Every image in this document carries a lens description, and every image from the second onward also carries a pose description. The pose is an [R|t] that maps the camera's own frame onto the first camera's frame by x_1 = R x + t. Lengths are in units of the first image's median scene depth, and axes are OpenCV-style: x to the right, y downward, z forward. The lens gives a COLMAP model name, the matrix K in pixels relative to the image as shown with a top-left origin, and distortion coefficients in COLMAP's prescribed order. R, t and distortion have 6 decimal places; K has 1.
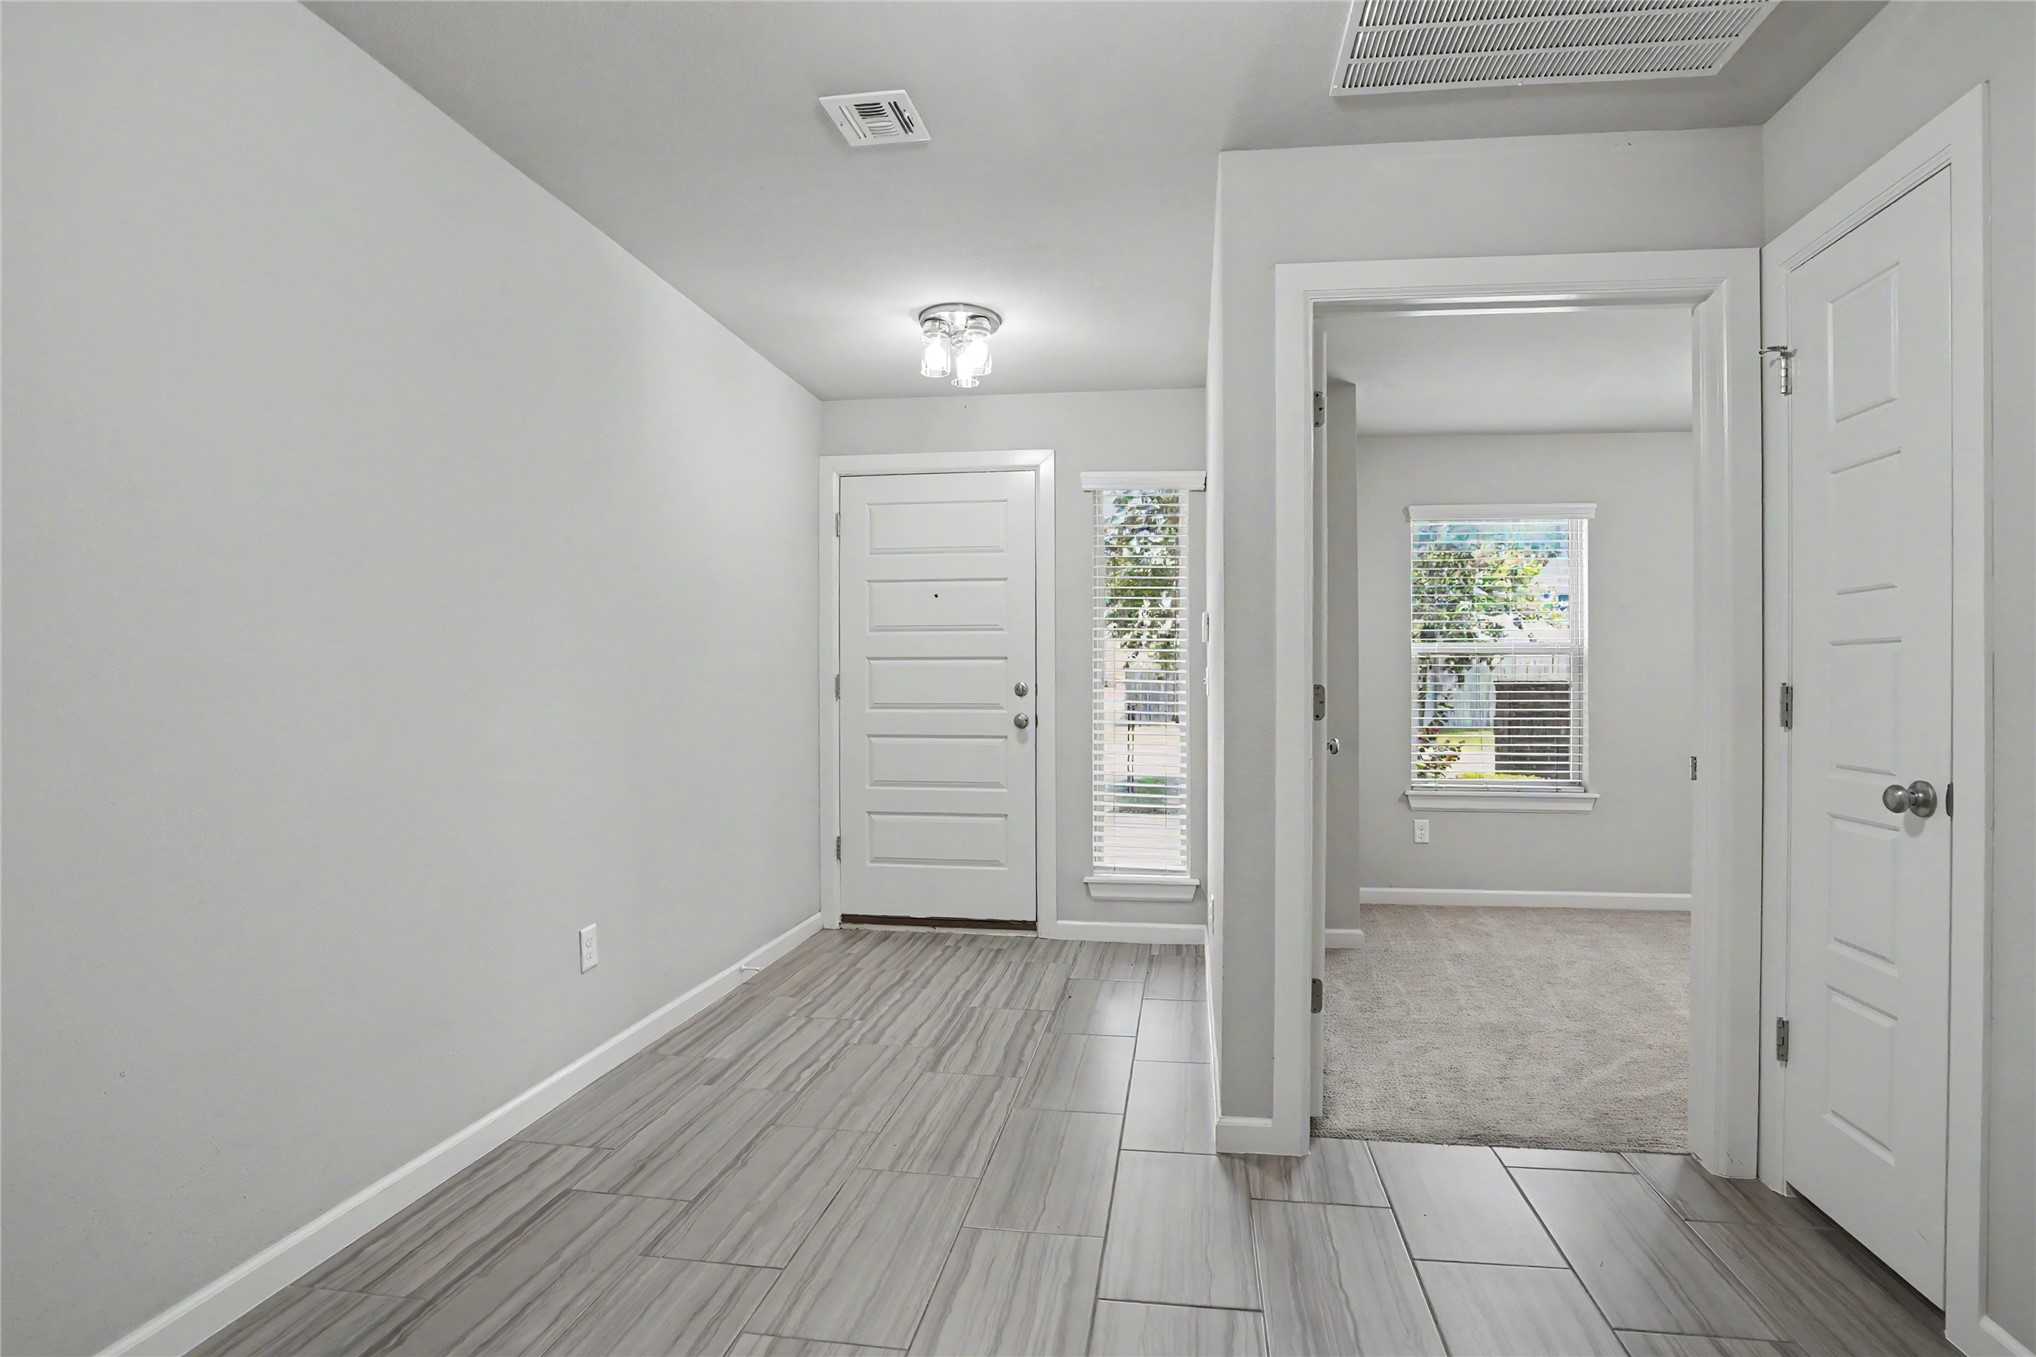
lens RADIAL K [[956.1, 0, 1017.9], [0, 956.1, 677.7], [0, 0, 1]] dist [-0.000031, -0.000008]
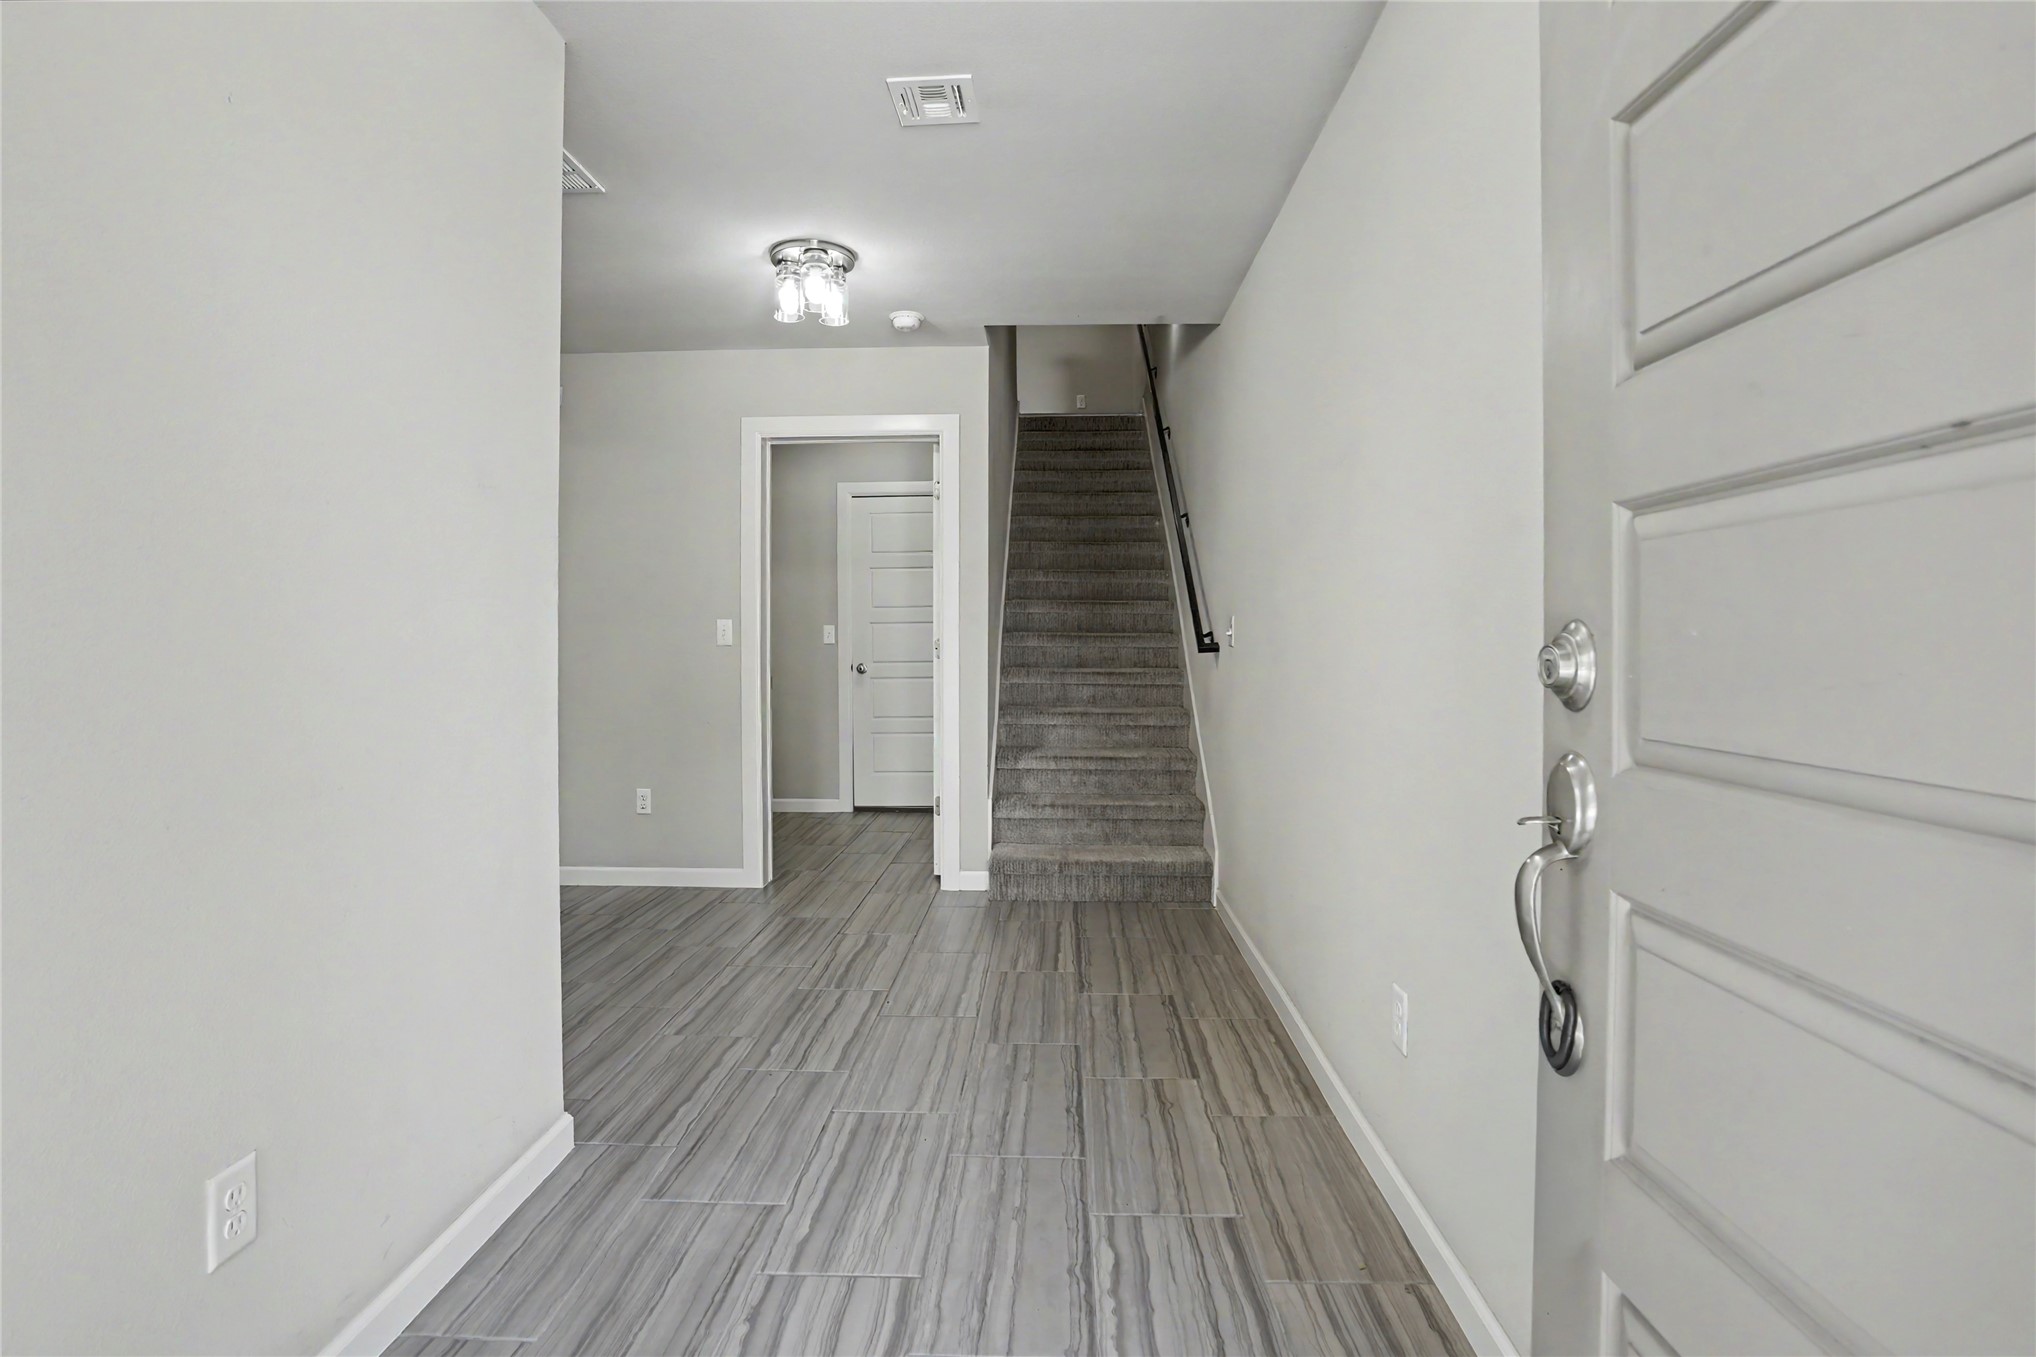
lens RADIAL K [[970.0, 0, 1016.3], [0, 970.0, 667.8], [0, 0, 1]] dist [-0.048612, 0.014957]
pose [[-0.991829, 0.001714, -0.127562, -0.100017], [-0.001435, 0.999697, 0.024588, 0.012887], [0.127565, 0.024570, -0.991526, 1.944709]]
